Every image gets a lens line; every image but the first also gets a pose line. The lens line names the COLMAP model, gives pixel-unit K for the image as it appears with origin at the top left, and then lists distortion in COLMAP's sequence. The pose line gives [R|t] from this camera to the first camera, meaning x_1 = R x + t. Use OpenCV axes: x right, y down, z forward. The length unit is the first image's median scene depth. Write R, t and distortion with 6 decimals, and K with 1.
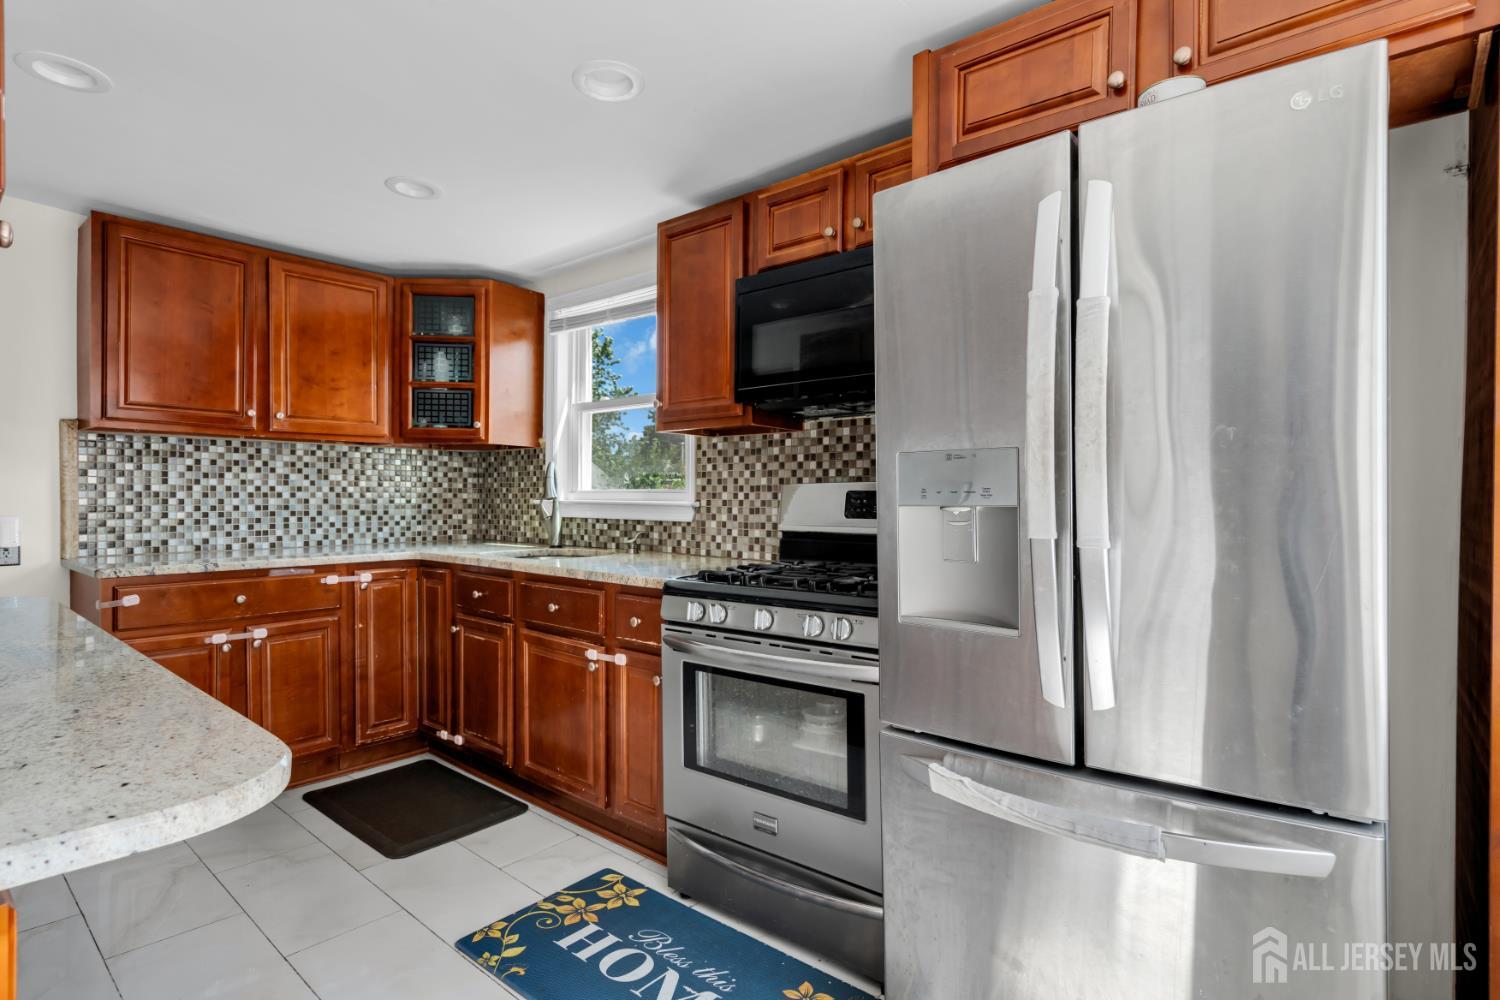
lens RADIAL K [[758.0, 0, 750.1], [0, 758.0, 505.3], [0, 0, 1]] dist [0.003103, -0.000086]
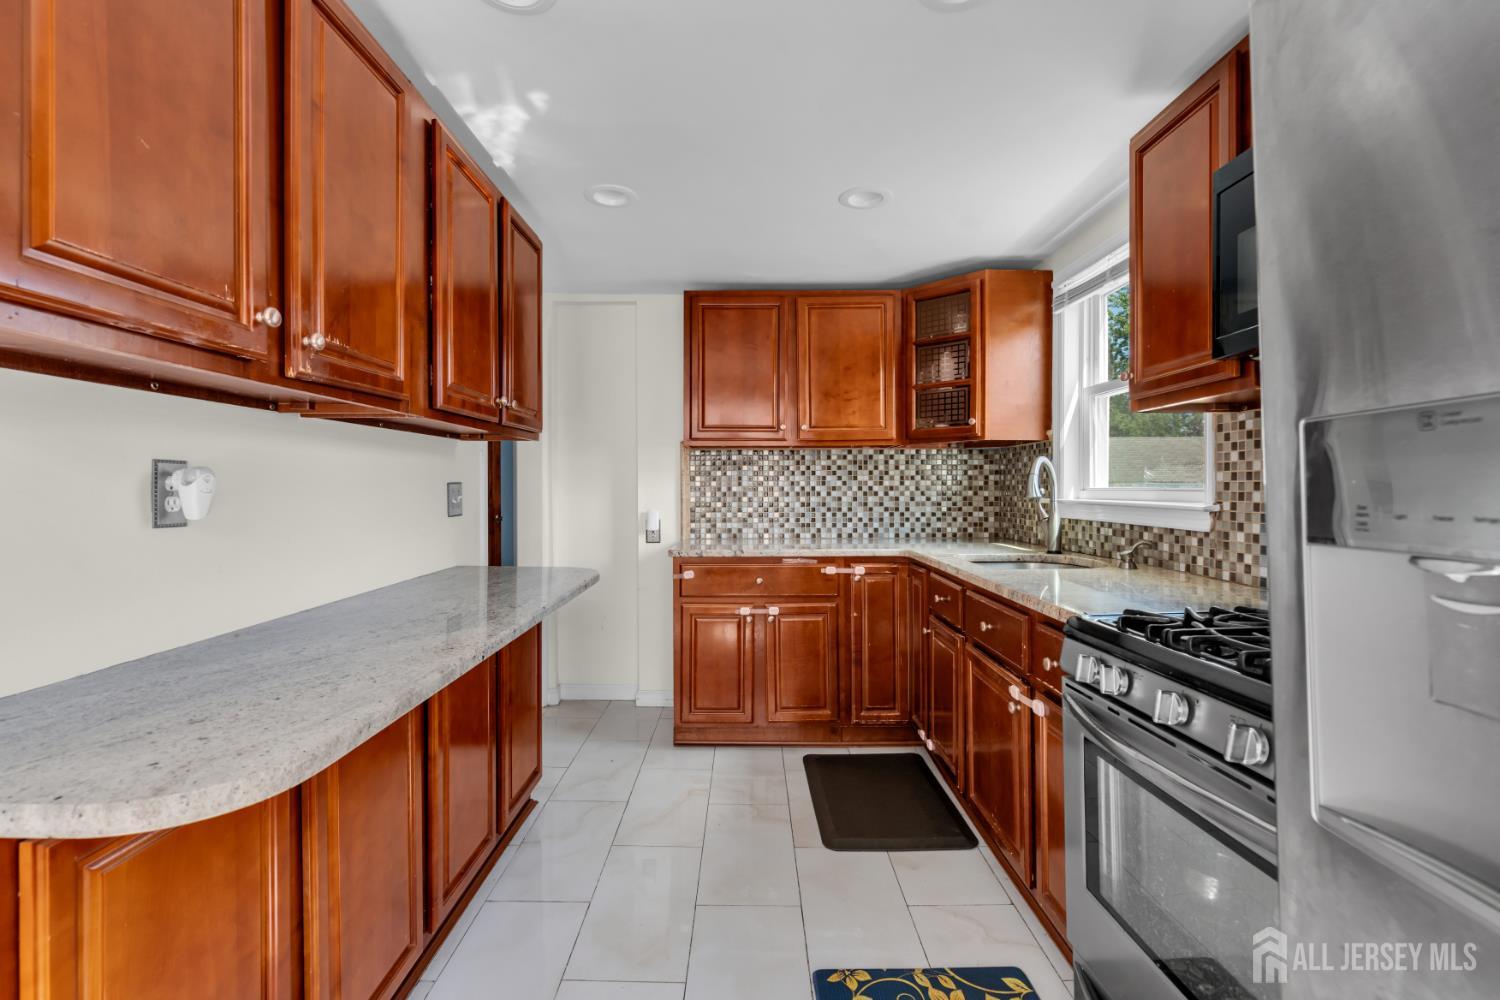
lens RADIAL K [[683.1, 0, 737.9], [0, 683.1, 487.1], [0, 0, 1]] dist [-0.007772, 0.003755]
pose [[0.639874, -0.007385, -0.768444, 0.138759], [-0.002711, 0.999926, -0.011866, -0.012475], [0.768475, 0.009676, 0.639807, 0.248232]]
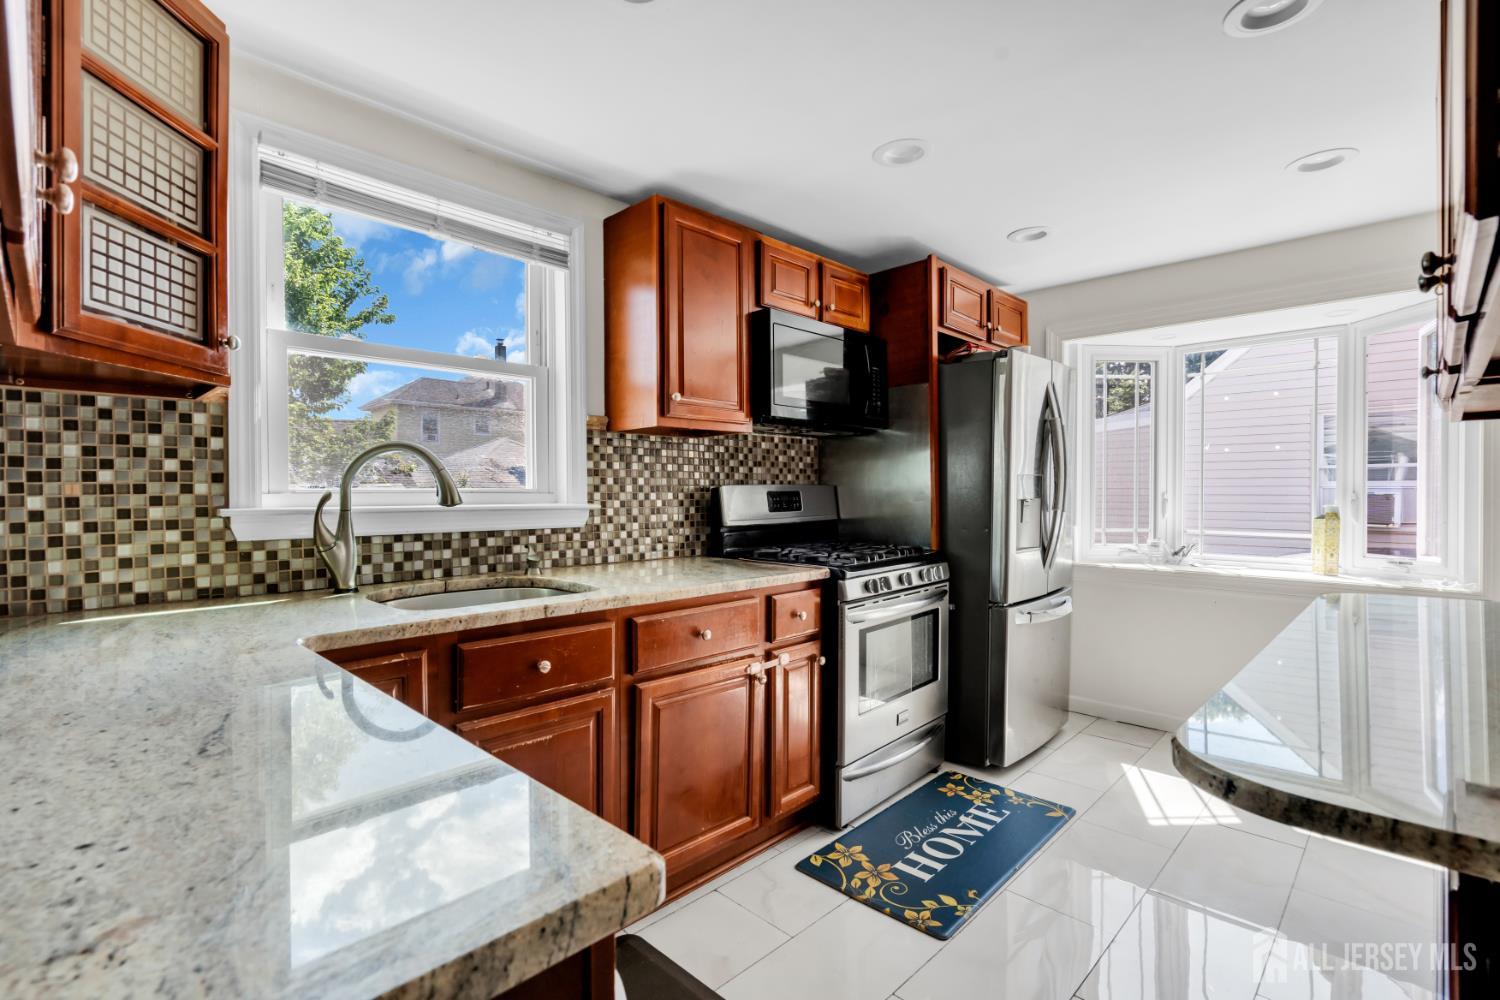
lens RADIAL K [[683.1, 0, 744.4], [0, 683.1, 504.3], [0, 0, 1]] dist [-0.007772, 0.003755]
pose [[0.073001, -0.019300, 0.997145, -0.862945], [0.015845, 0.999709, 0.018190, -0.015508], [-0.997206, 0.014472, 0.073286, 0.788613]]
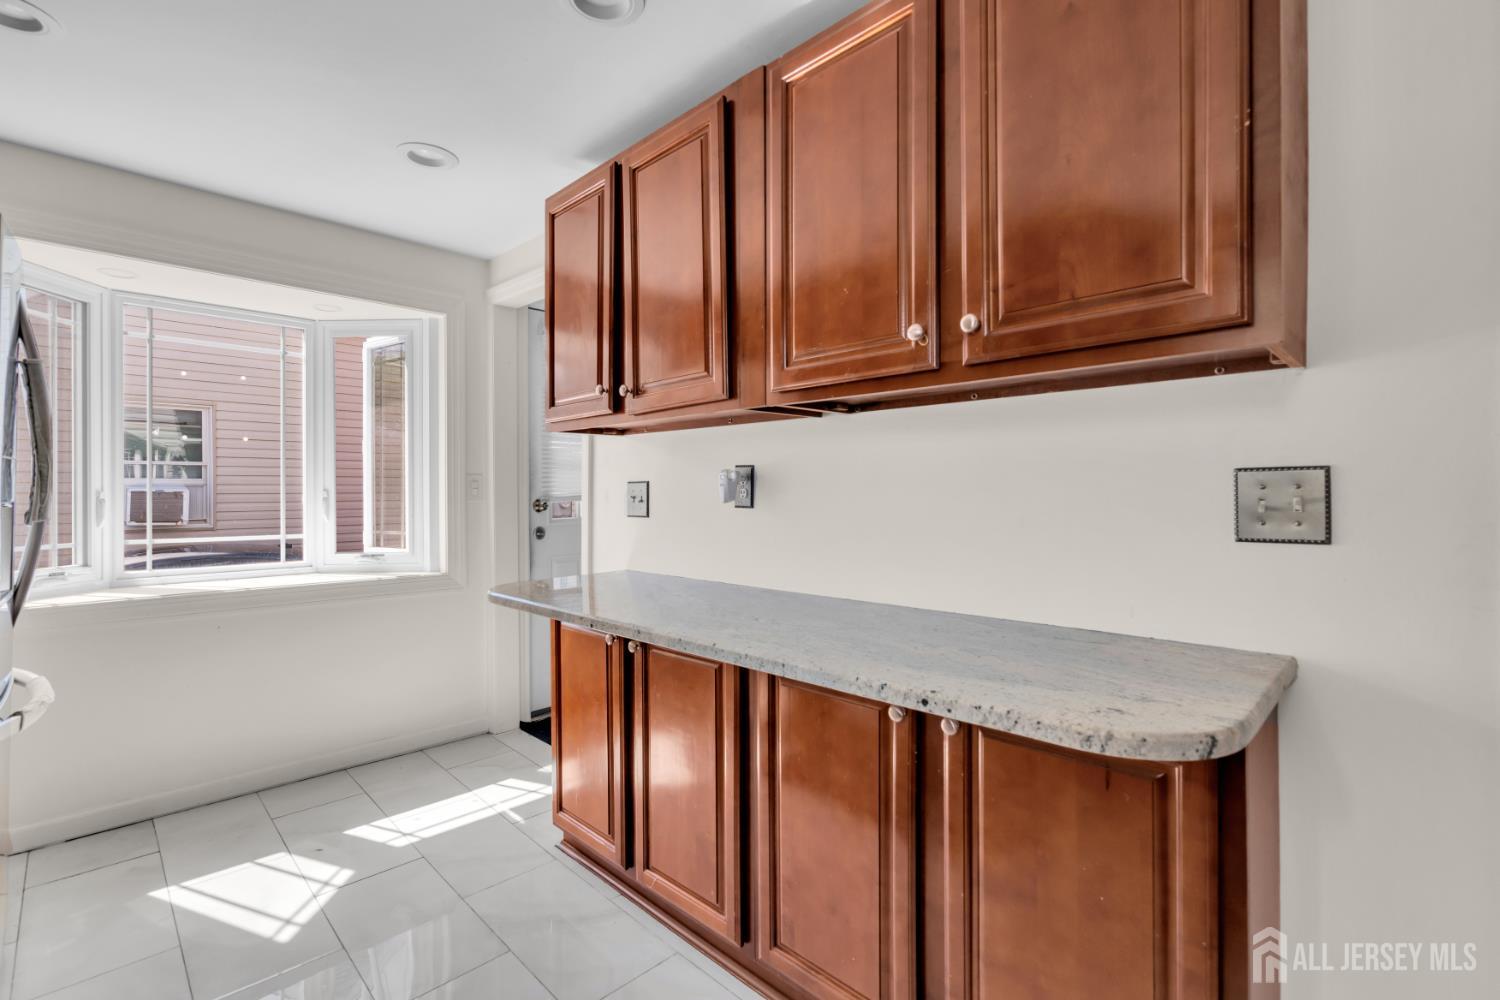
lens RADIAL K [[683.1, 0, 737.4], [0, 683.1, 497.6], [0, 0, 1]] dist [-0.007772, 0.003755]
pose [[-0.995867, -0.000909, 0.090816, -0.467352], [0.002345, 0.999359, 0.035713, -0.024031], [-0.090790, 0.035779, -0.995227, 0.921082]]
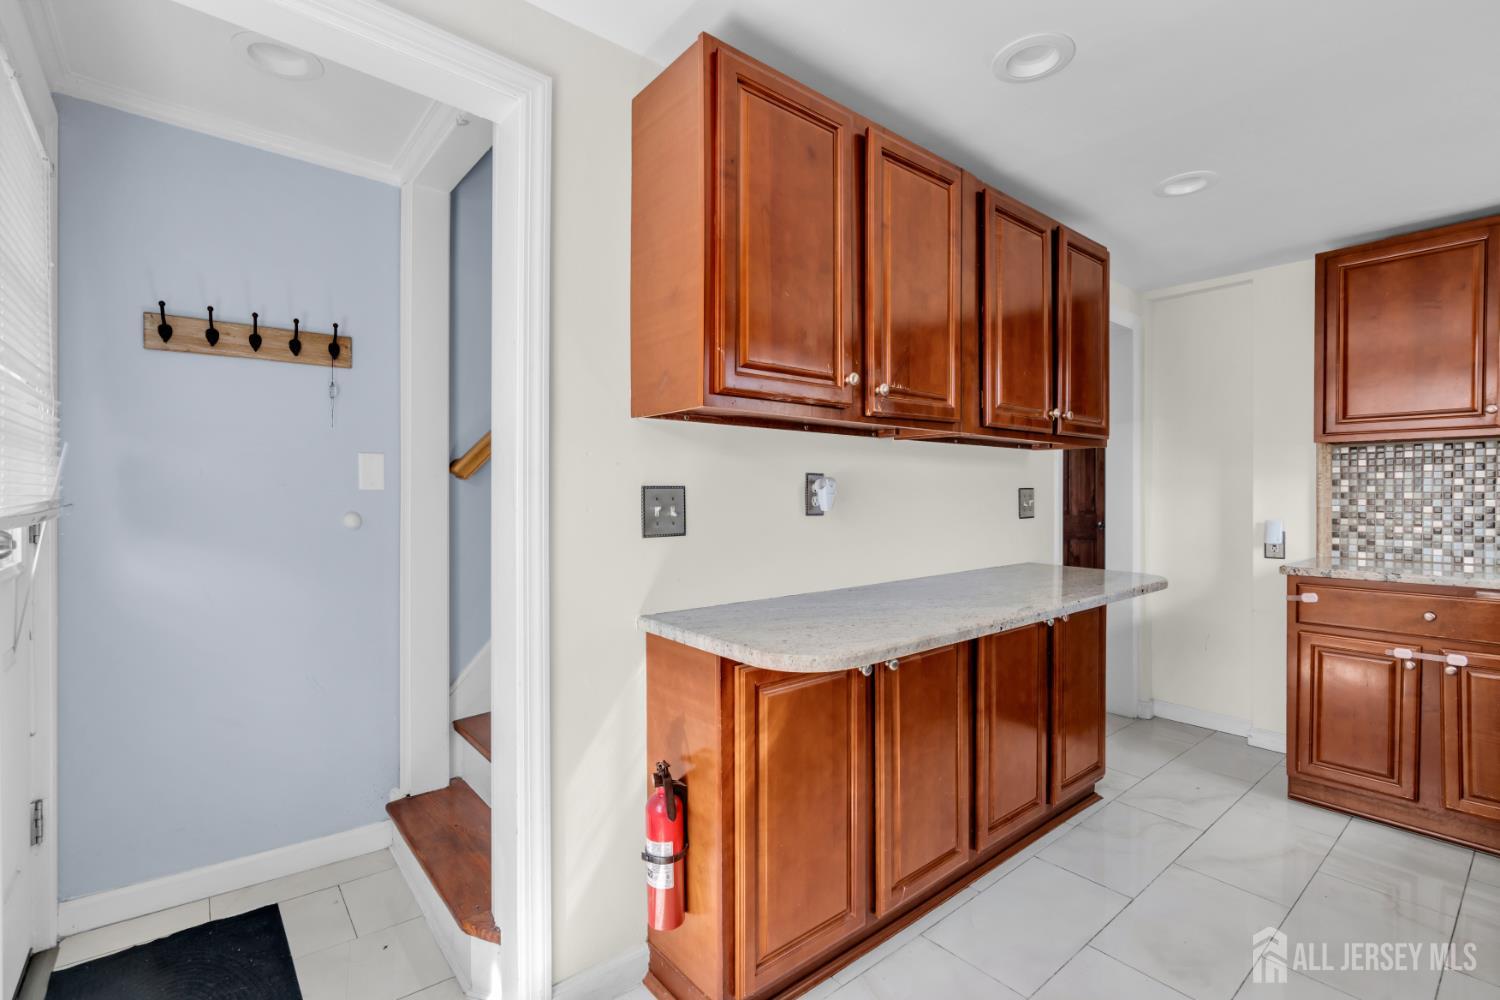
lens RADIAL K [[683.1, 0, 740.3], [0, 683.1, 500.0], [0, 0, 1]] dist [-0.007772, 0.003755]
pose [[-0.175037, 0.000662, -0.984562, 0.263290], [-0.013768, 0.999900, 0.003120, -0.007962], [0.984466, 0.014102, -0.175010, 0.294206]]
